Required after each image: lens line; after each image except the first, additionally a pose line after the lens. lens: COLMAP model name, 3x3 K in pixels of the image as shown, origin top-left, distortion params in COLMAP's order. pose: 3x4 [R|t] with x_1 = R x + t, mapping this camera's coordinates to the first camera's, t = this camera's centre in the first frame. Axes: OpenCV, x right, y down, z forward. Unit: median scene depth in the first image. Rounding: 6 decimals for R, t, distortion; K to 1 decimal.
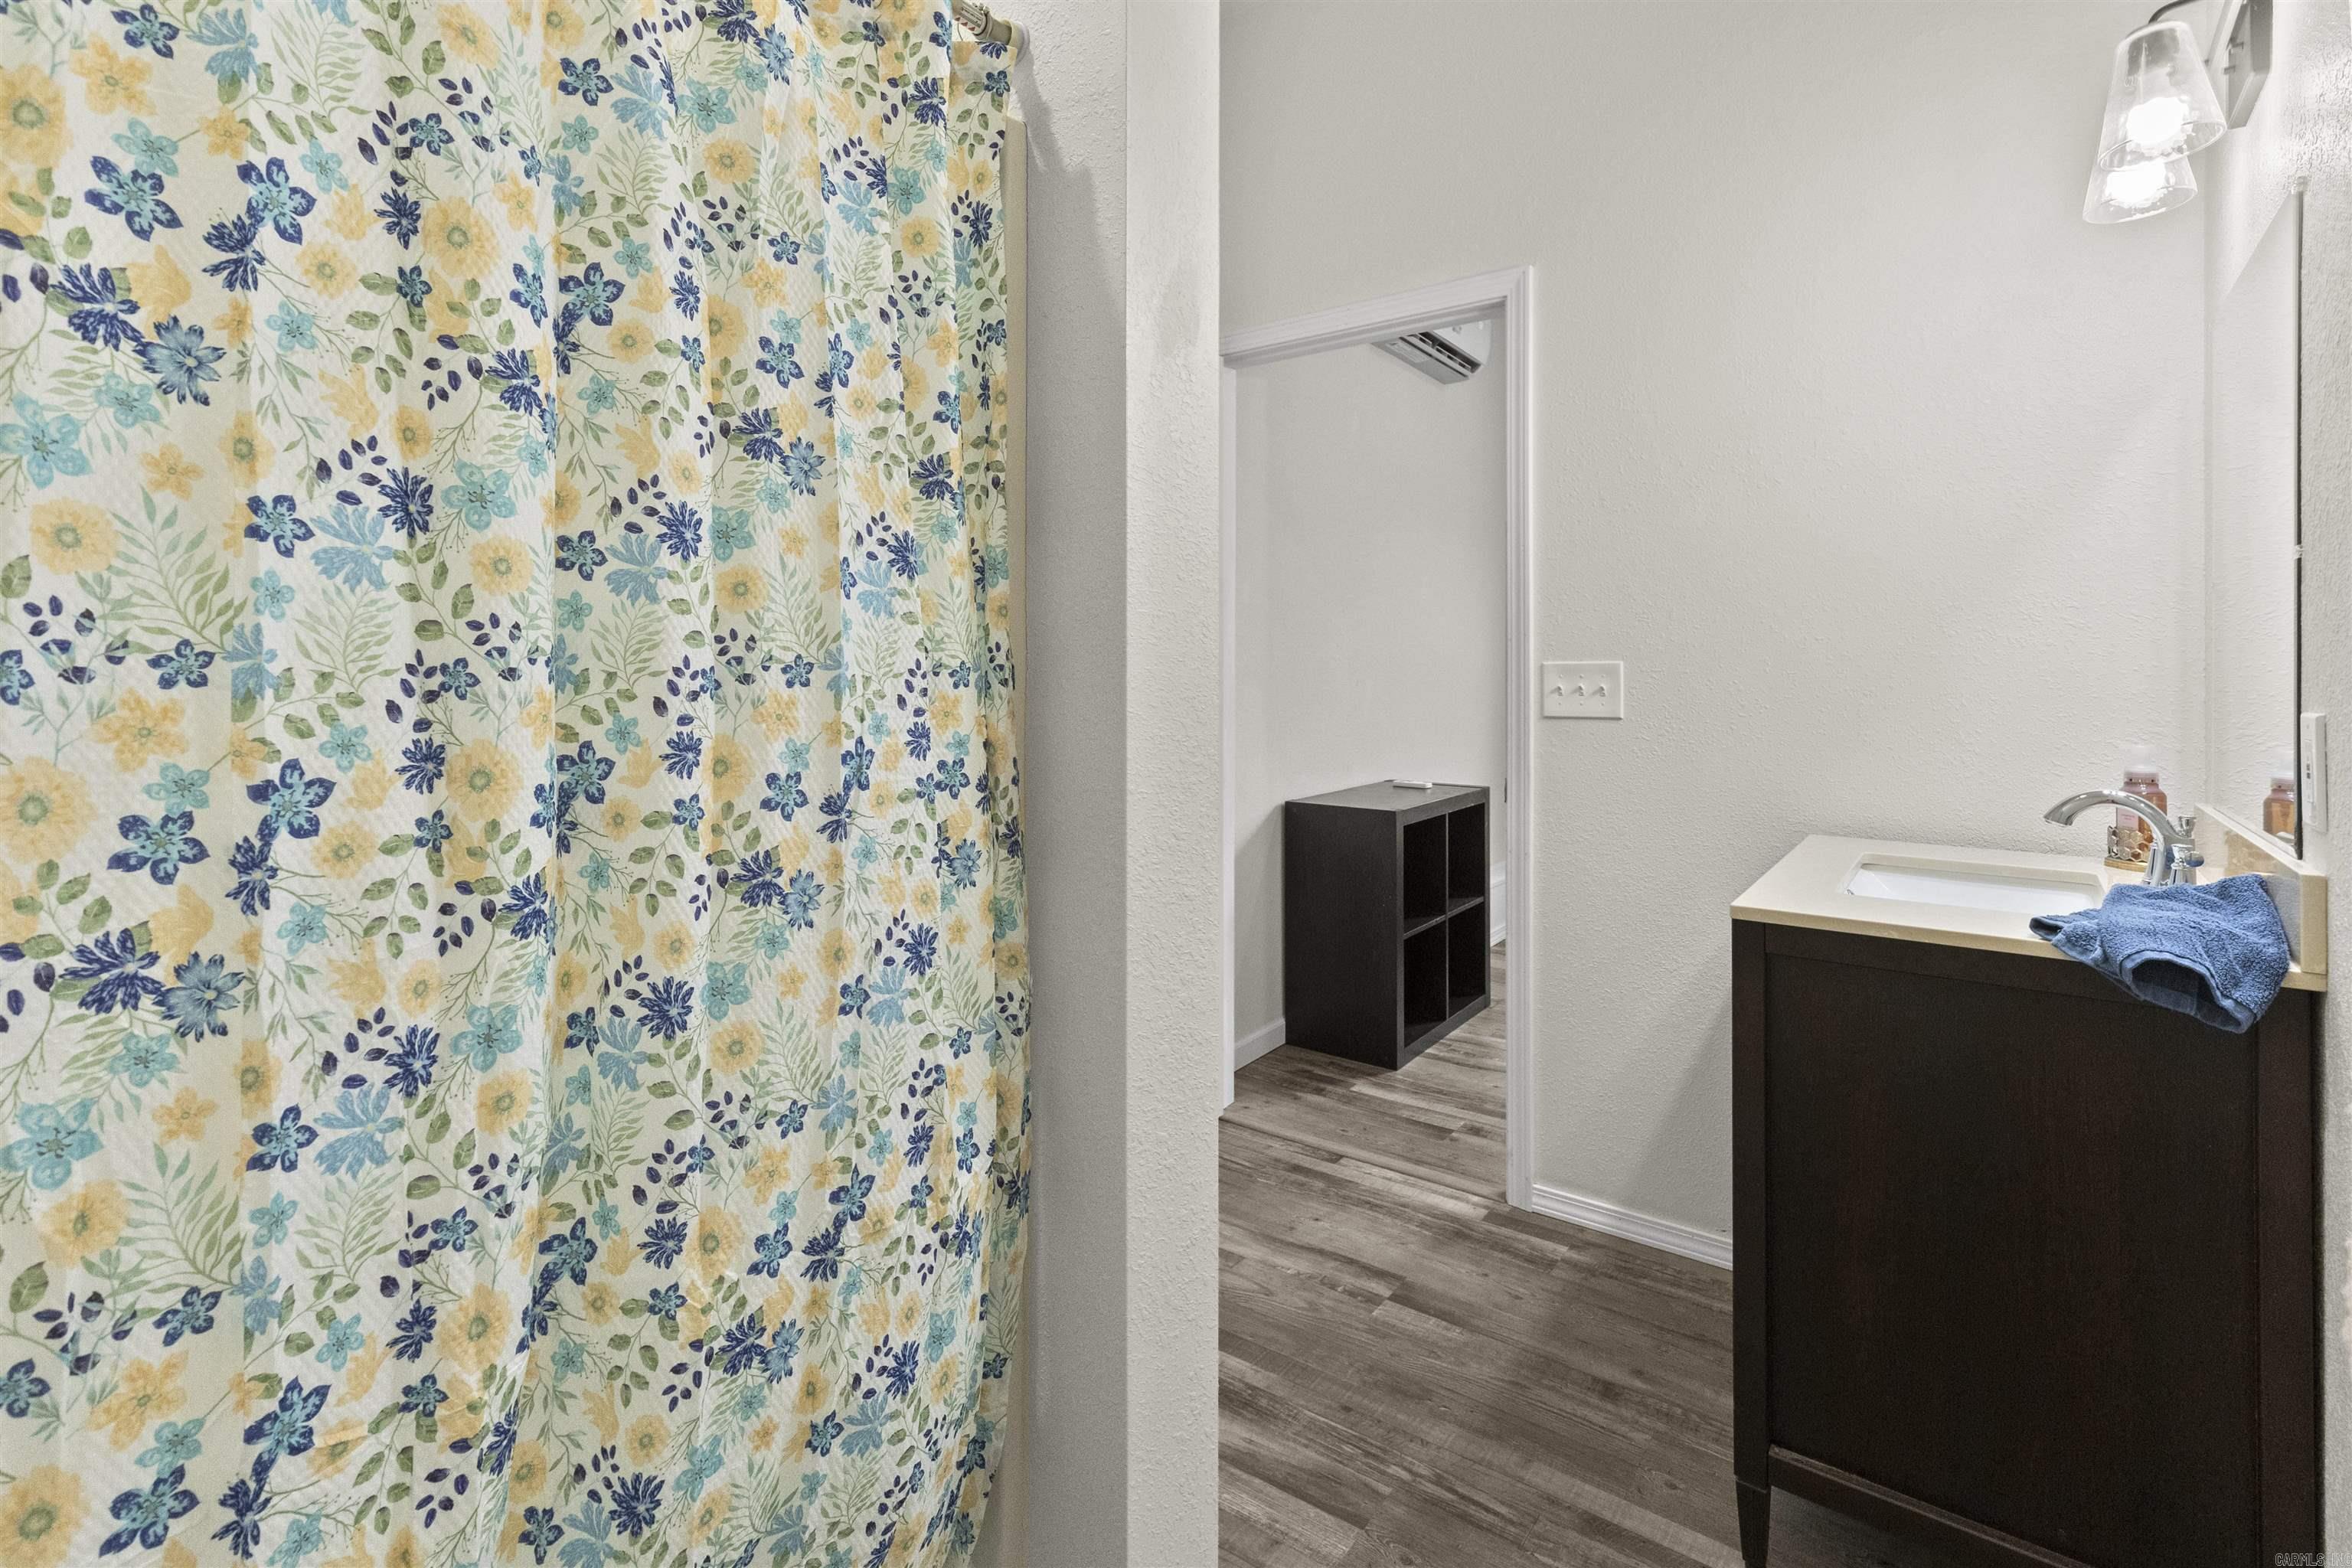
lens RADIAL K [[1098.9, 0, 1175.8], [0, 1098.9, 663.5], [0, 0, 1]] dist [0.018430, -0.000092]
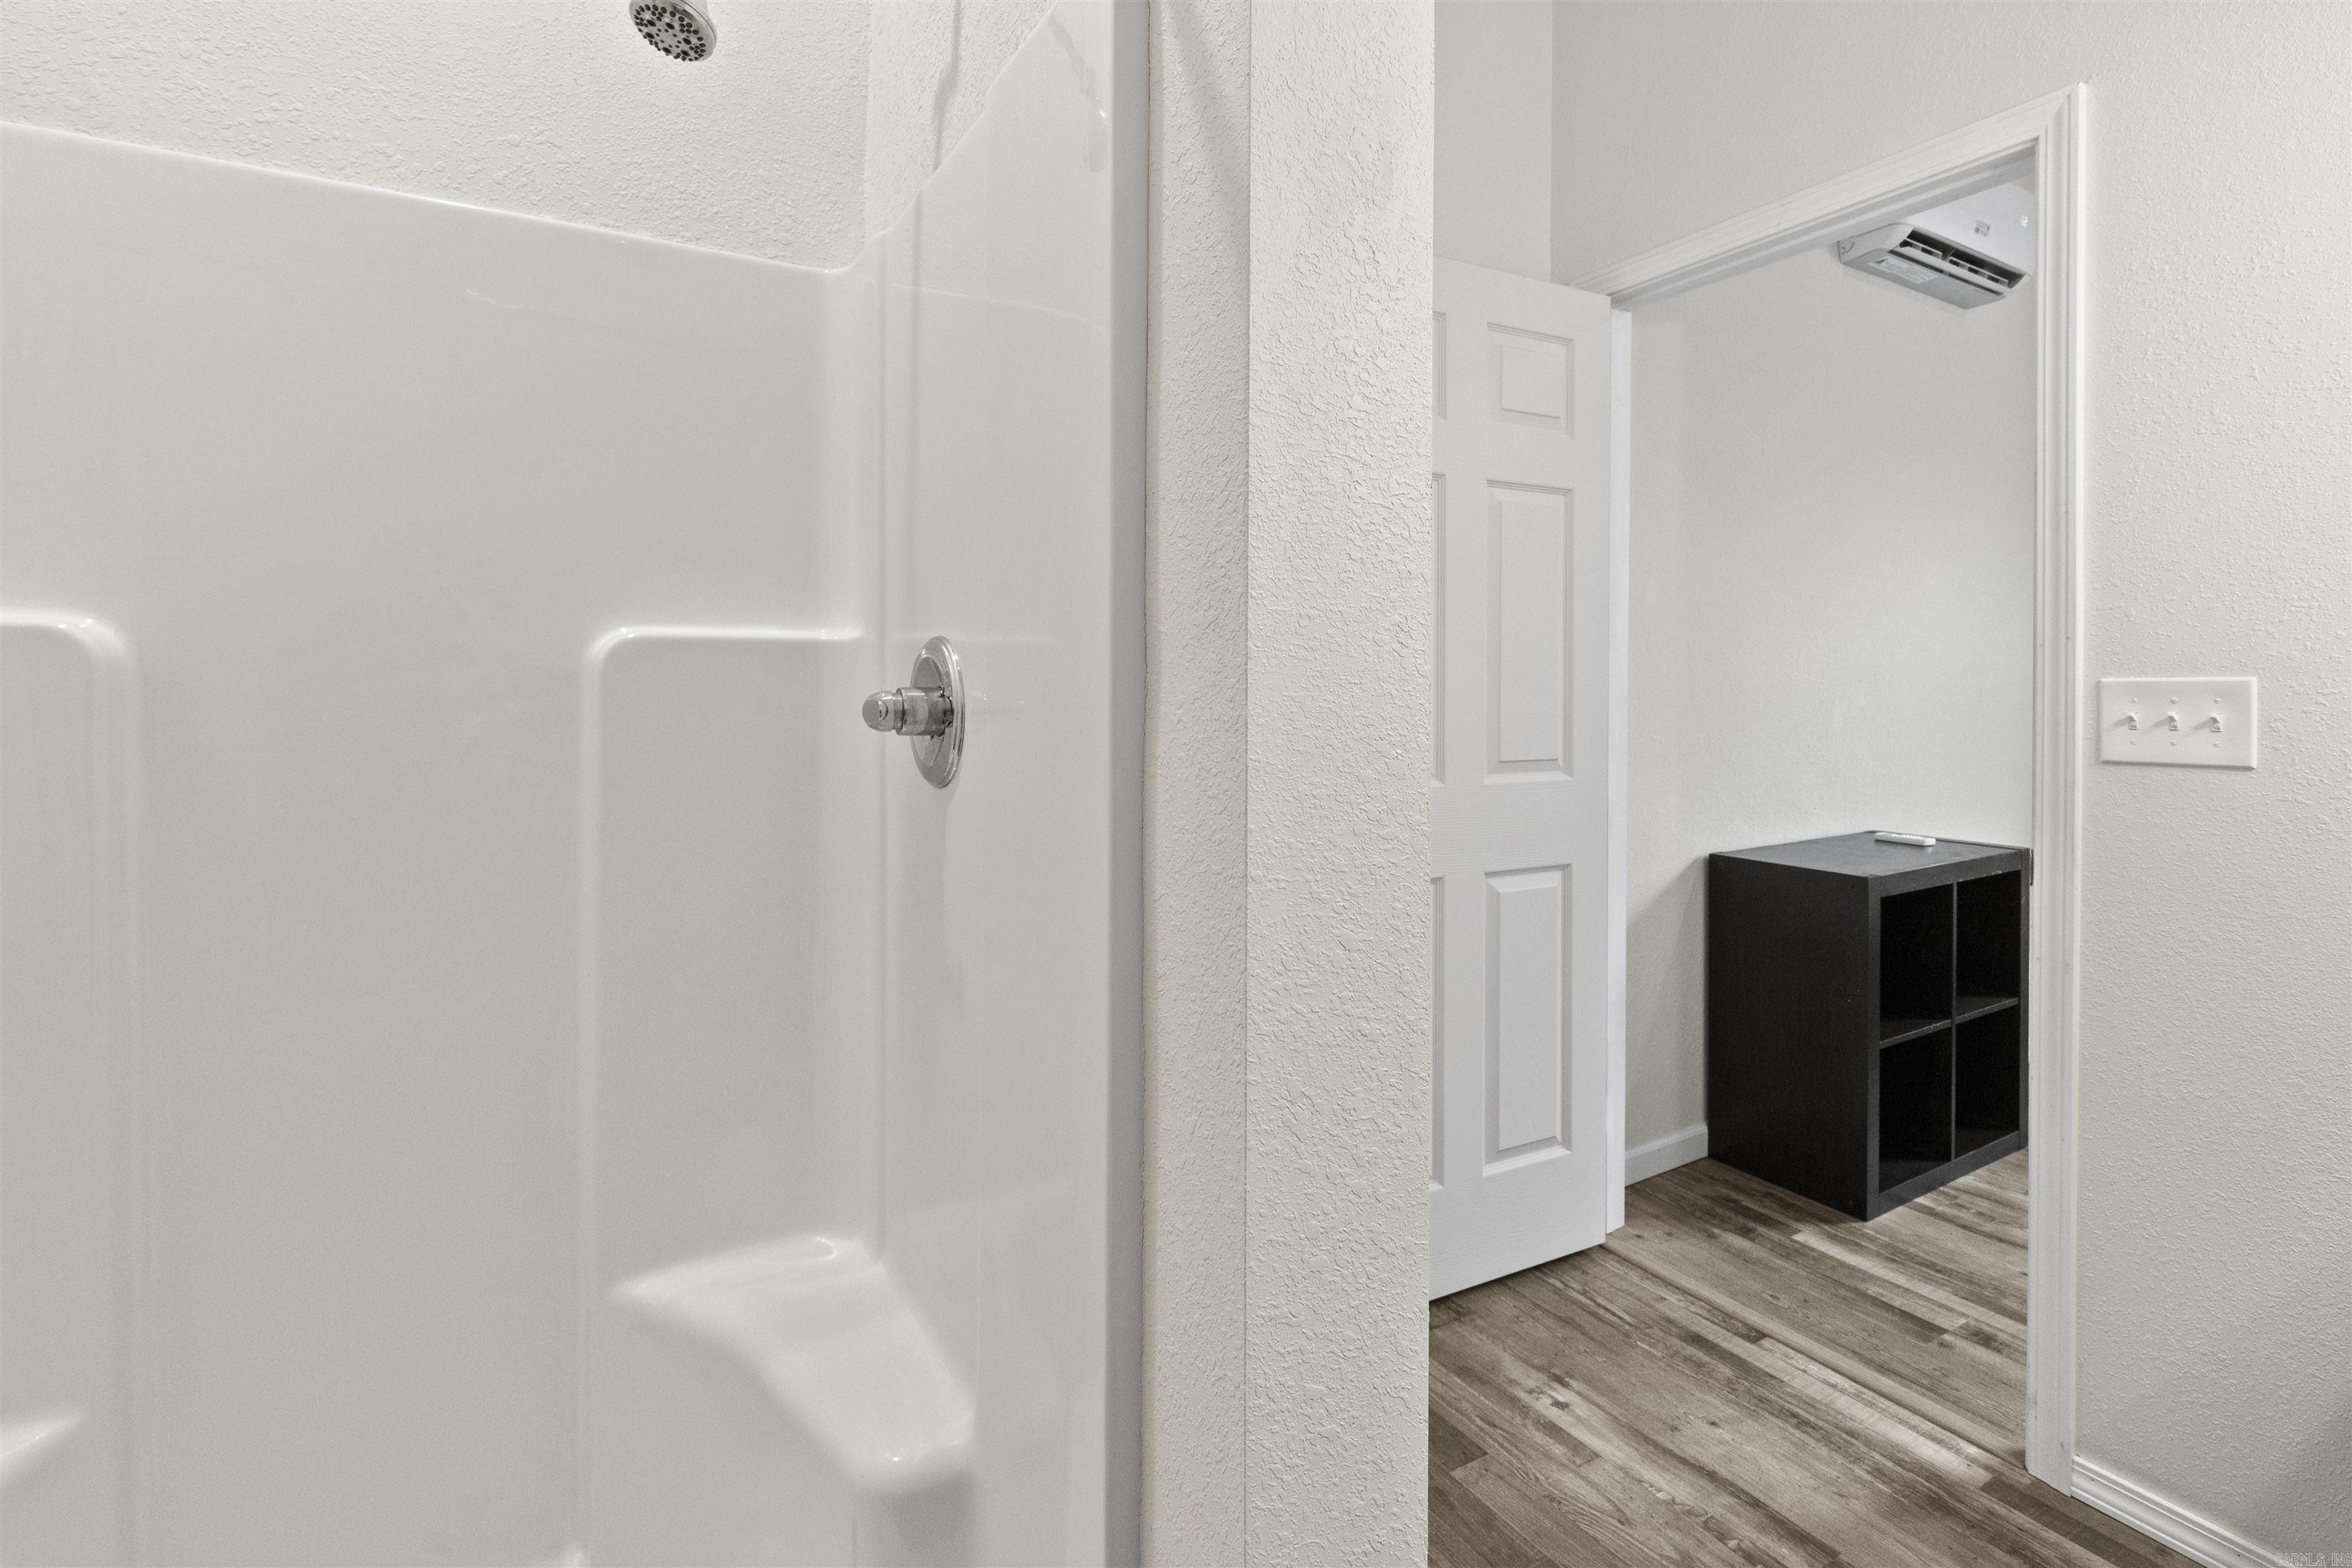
lens RADIAL K [[1094.8, 0, 1174.0], [0, 1094.8, 688.3], [0, 0, 1]] dist [0.002058, -0.000868]
pose [[0.917706, 0.002775, -0.397251, 0.071102], [0.001237, 0.999951, 0.009843, -0.002427], [0.397259, -0.009524, 0.917657, 0.146933]]
